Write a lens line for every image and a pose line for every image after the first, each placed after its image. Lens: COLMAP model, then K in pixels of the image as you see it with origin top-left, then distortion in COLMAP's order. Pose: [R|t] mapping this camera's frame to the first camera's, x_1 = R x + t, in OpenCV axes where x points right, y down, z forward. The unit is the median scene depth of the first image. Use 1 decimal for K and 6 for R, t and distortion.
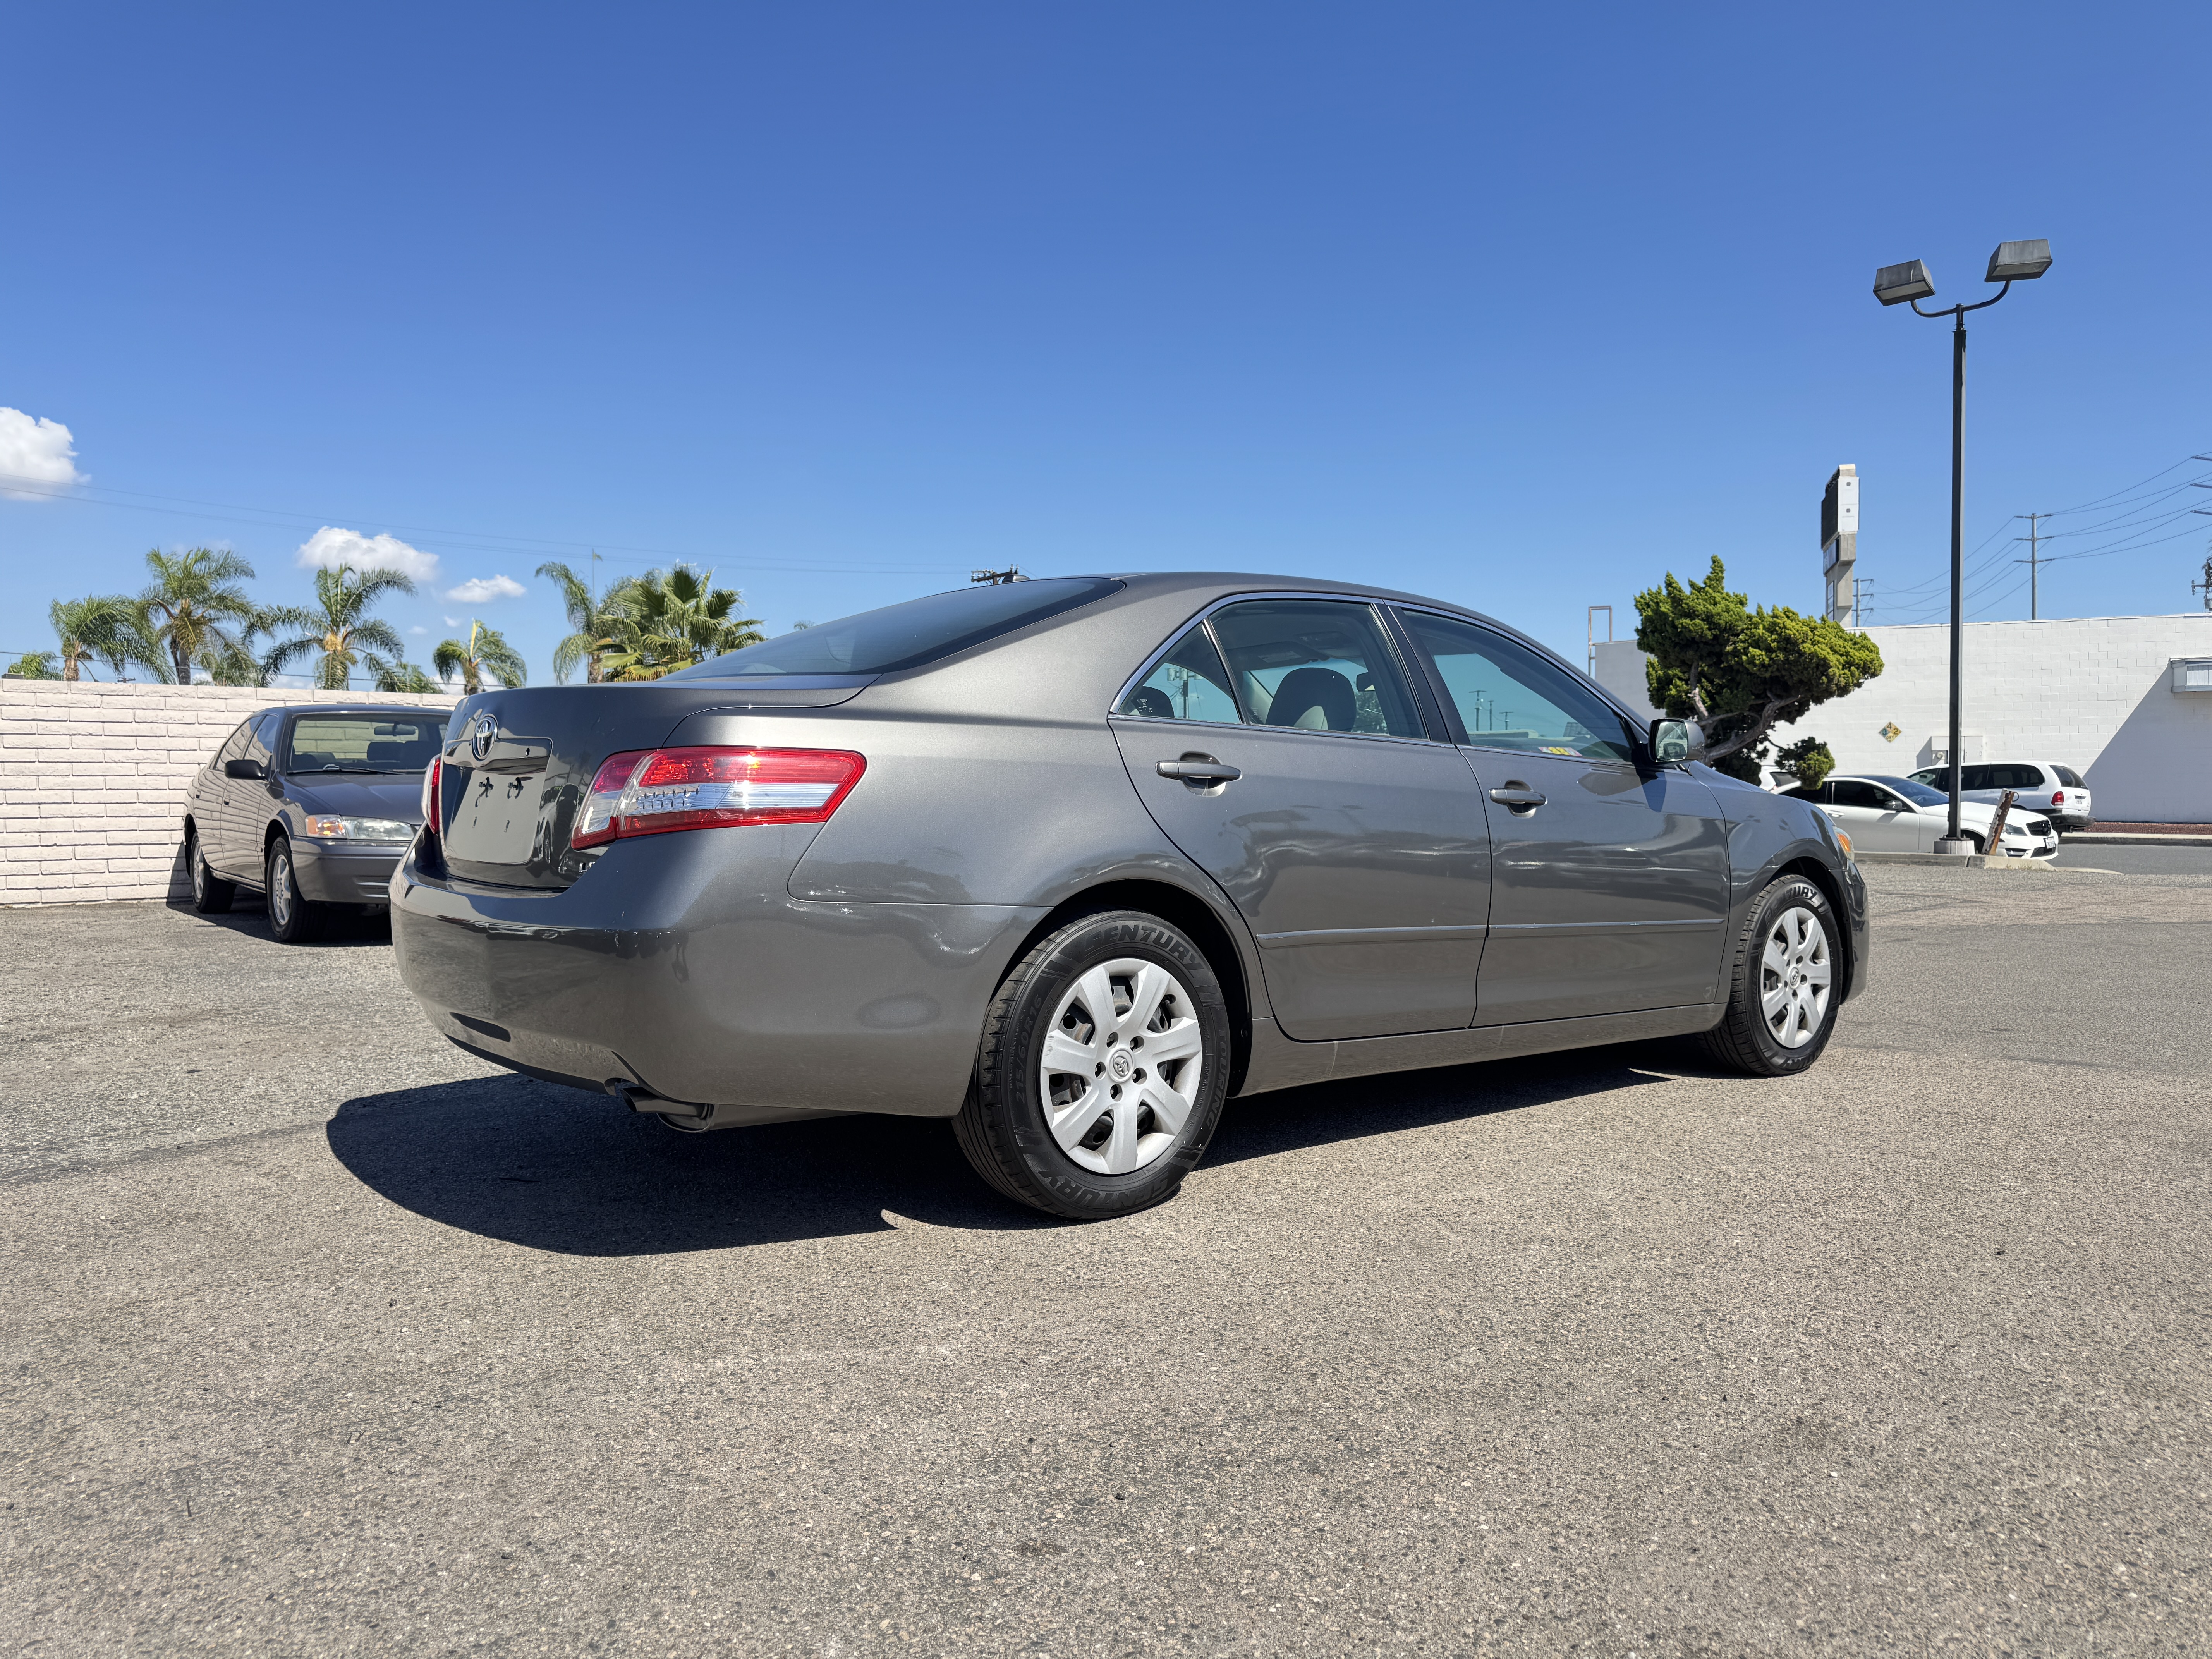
lens RADIAL K [[1553.5, 0, 1083.4], [0, 1553.5, 822.5], [0, 0, 1]] dist [0.053005, -0.059588]
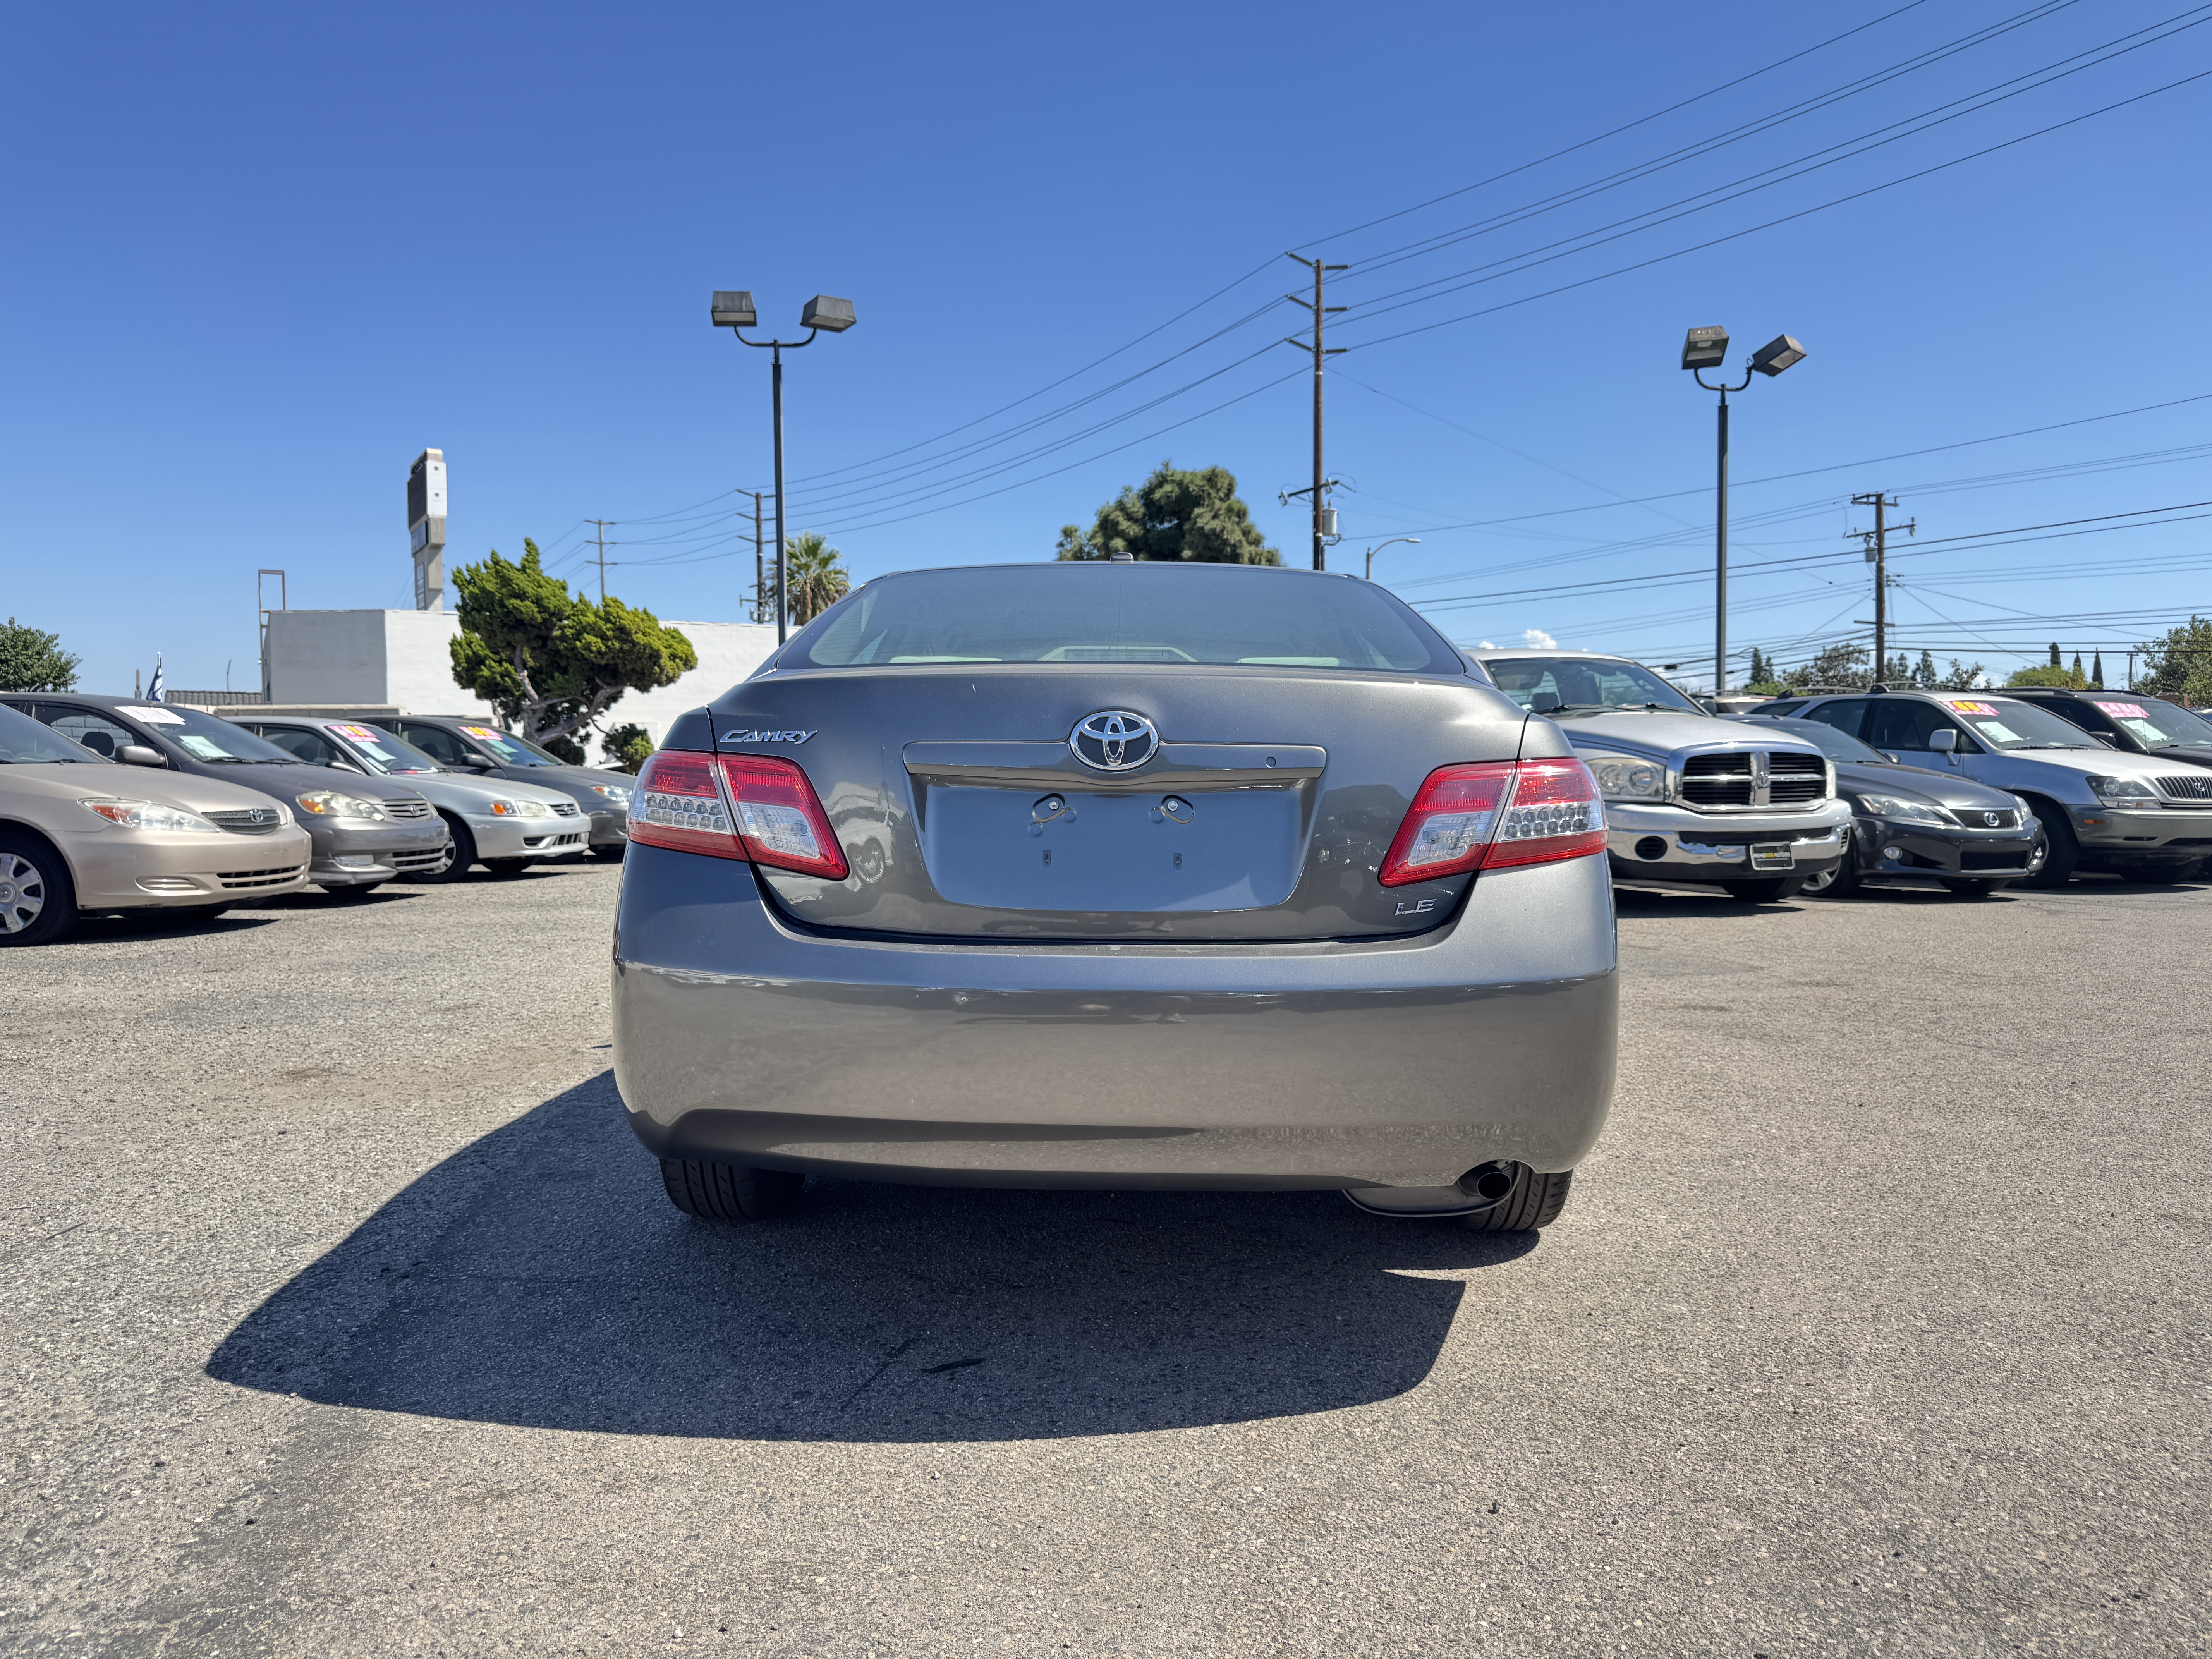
lens RADIAL K [[1548.9, 0, 1101.6], [0, 1548.9, 863.3], [0, 0, 1]] dist [0.070835, -0.109528]
pose [[0.649590, -0.045487, 0.758923, -0.157769], [0.015549, 0.998795, 0.046555, -0.005310], [-0.760126, -0.018441, 0.649514, 0.094409]]
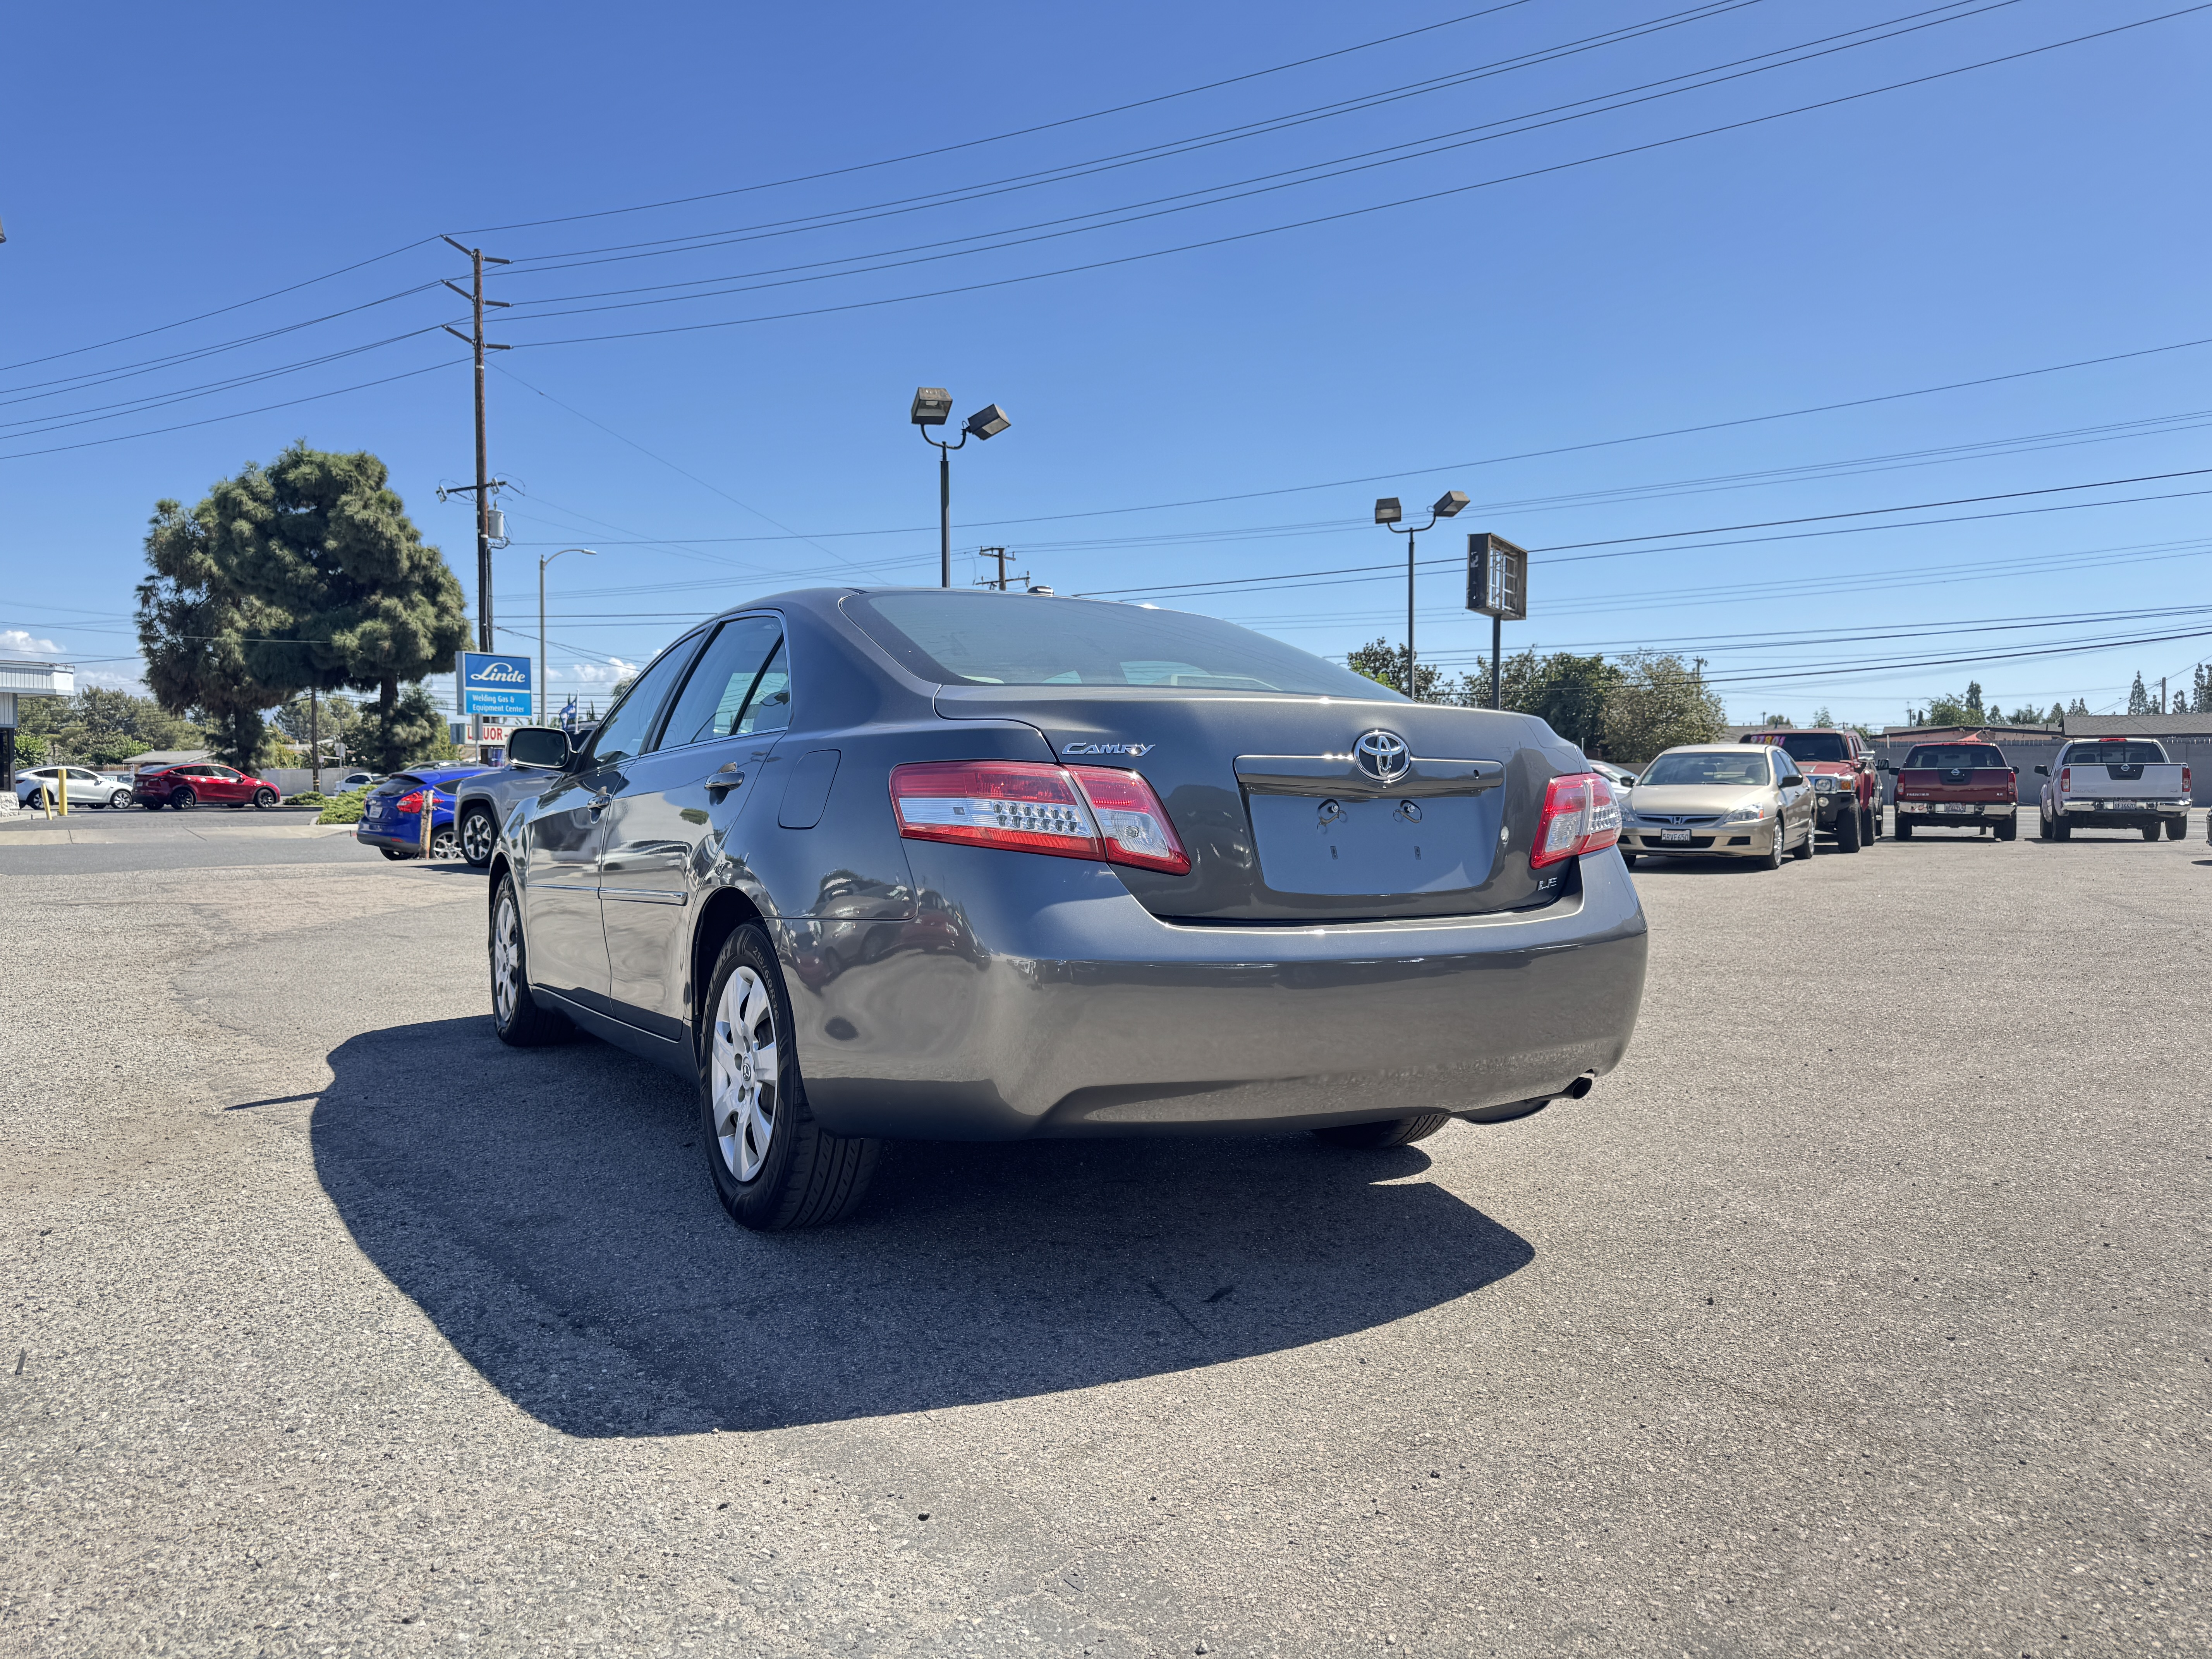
lens RADIAL K [[1560.3, 0, 1115.2], [0, 1560.3, 810.2], [0, 0, 1]] dist [0.069452, -0.112111]
pose [[0.155653, -0.012679, 0.987730, -0.232498], [0.017691, 0.999793, 0.010046, -0.006004], [-0.987653, 0.015910, 0.155845, 0.190984]]
